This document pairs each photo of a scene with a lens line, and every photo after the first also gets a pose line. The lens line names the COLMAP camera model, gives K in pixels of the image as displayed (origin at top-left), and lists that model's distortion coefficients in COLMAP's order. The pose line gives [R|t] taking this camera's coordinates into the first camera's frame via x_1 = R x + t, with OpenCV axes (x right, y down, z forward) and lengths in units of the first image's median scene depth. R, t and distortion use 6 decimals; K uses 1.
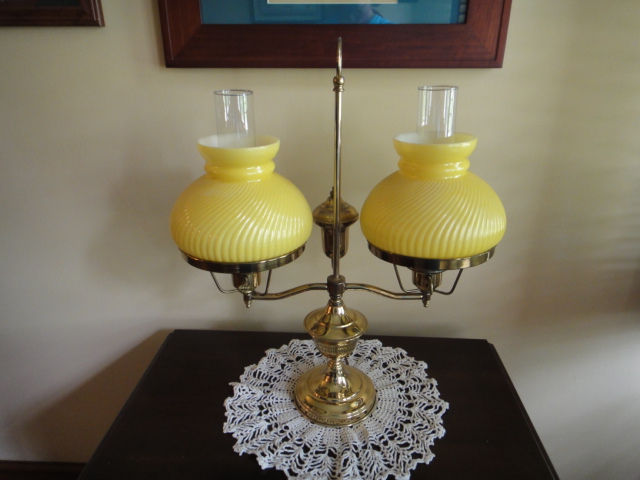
lens RADIAL K [[448.1, 0, 319.9], [0, 448.1, 239.0], [0, 0, 1]] dist [-0.008928, 0.000448]
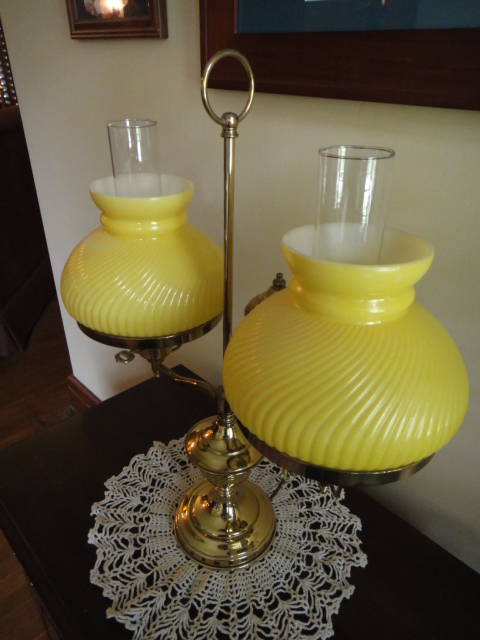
lens RADIAL K [[448.1, 0, 243.2], [0, 448.1, 321.1], [0, 0, 1]] dist [-0.008928, 0.000448]
pose [[0.737543, 0.352908, -0.575748, 0.447333], [-0.286394, 0.935574, 0.206591, -0.185854], [0.611563, 0.012521, 0.791097, 0.423164]]
